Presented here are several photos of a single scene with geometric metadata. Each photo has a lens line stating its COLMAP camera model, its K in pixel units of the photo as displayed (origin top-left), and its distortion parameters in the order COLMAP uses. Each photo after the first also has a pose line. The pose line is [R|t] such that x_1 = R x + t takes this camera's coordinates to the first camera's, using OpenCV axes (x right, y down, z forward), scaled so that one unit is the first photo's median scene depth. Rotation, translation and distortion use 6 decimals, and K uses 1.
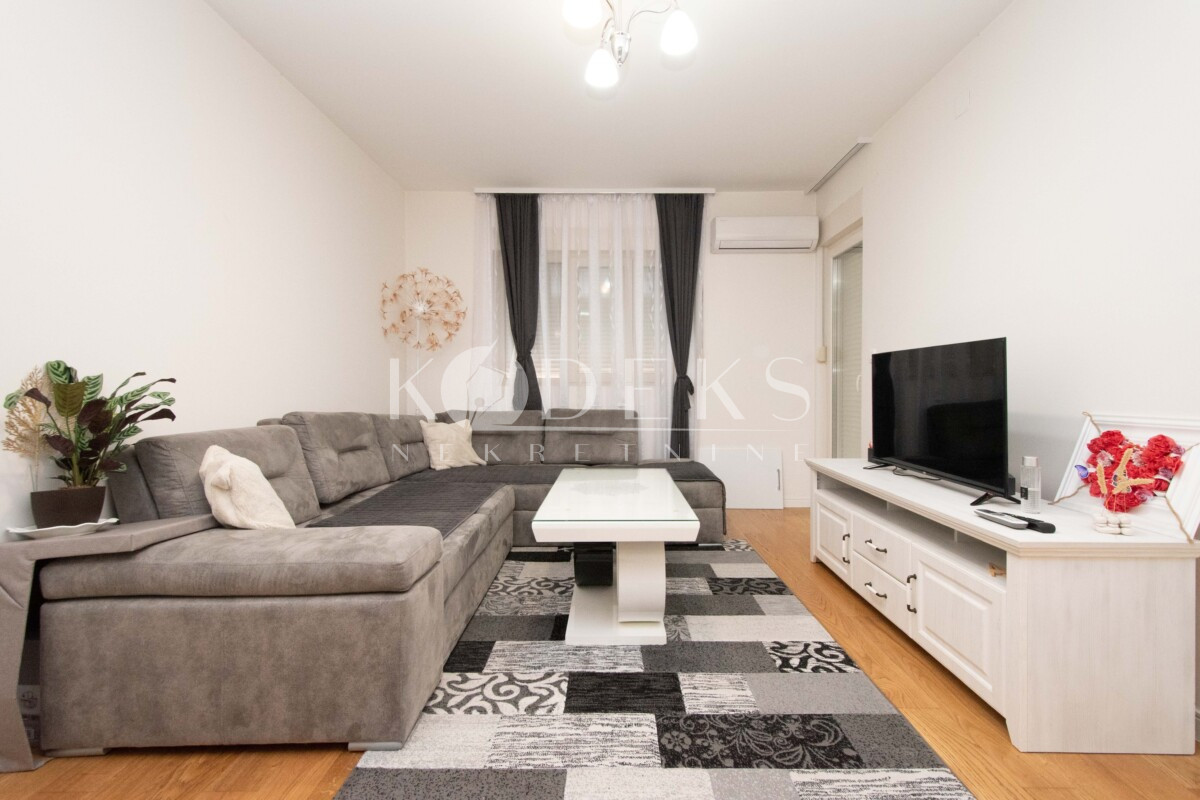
lens RADIAL K [[537.6, 0, 600.0], [0, 537.6, 400.0], [0, 0, 1]] dist [0.002159, -0.000025]
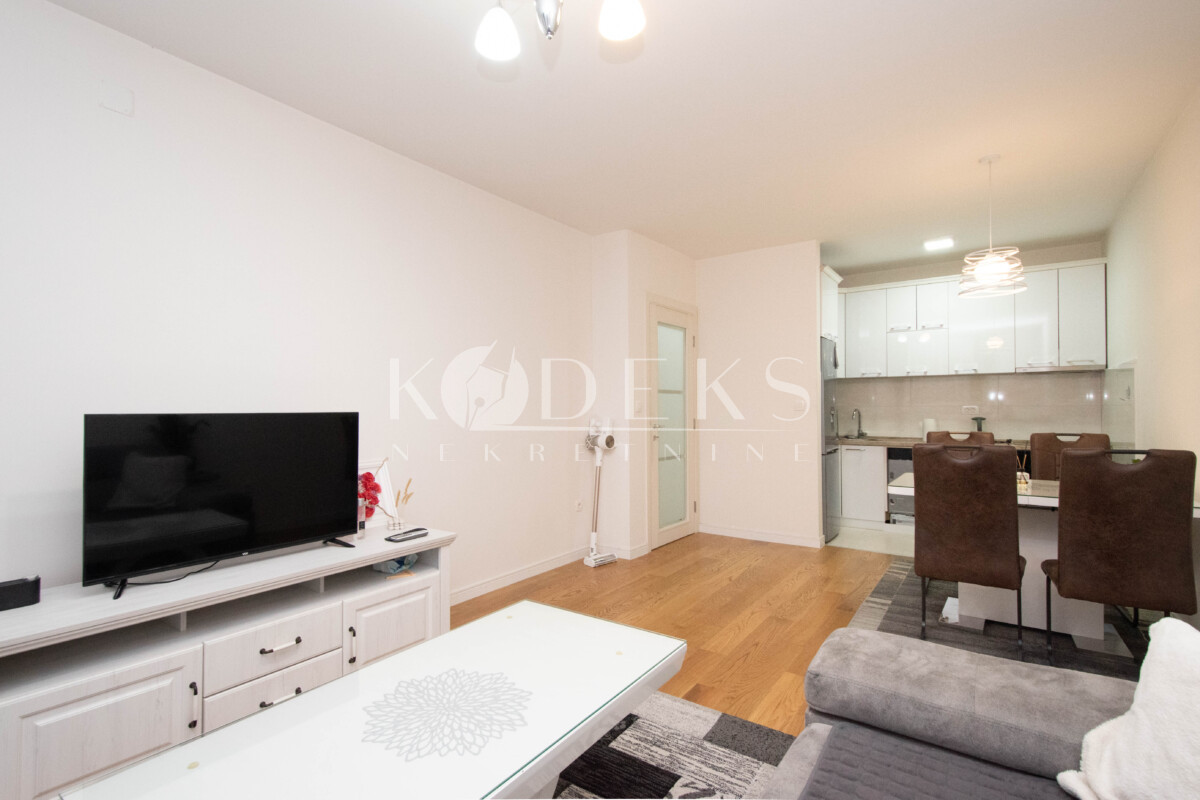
lens RADIAL K [[512.7, 0, 599.9], [0, 512.7, 411.3], [0, 0, 1]] dist [0.001081, 0.000058]
pose [[-0.825280, 0.003980, 0.564710, -0.516467], [0.021234, 0.999487, 0.023988, -0.155644], [-0.564325, 0.031788, -0.824941, 1.940782]]
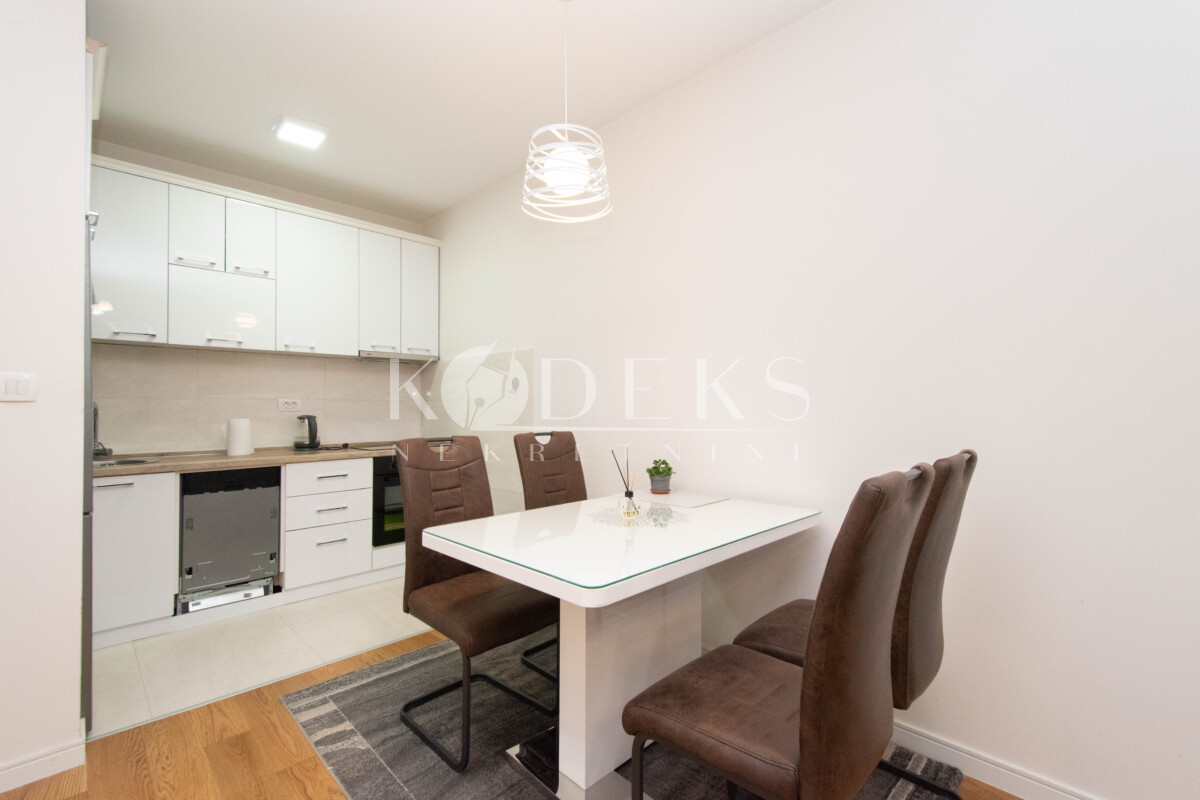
lens RADIAL K [[522.3, 0, 621.1], [0, 522.3, 394.7], [0, 0, 1]] dist [0.000980, -0.000031]
pose [[-0.682449, -0.009727, -0.730869, -0.351548], [-0.017072, 0.999851, 0.002634, -0.142846], [0.730734, 0.014275, -0.682513, 1.566522]]
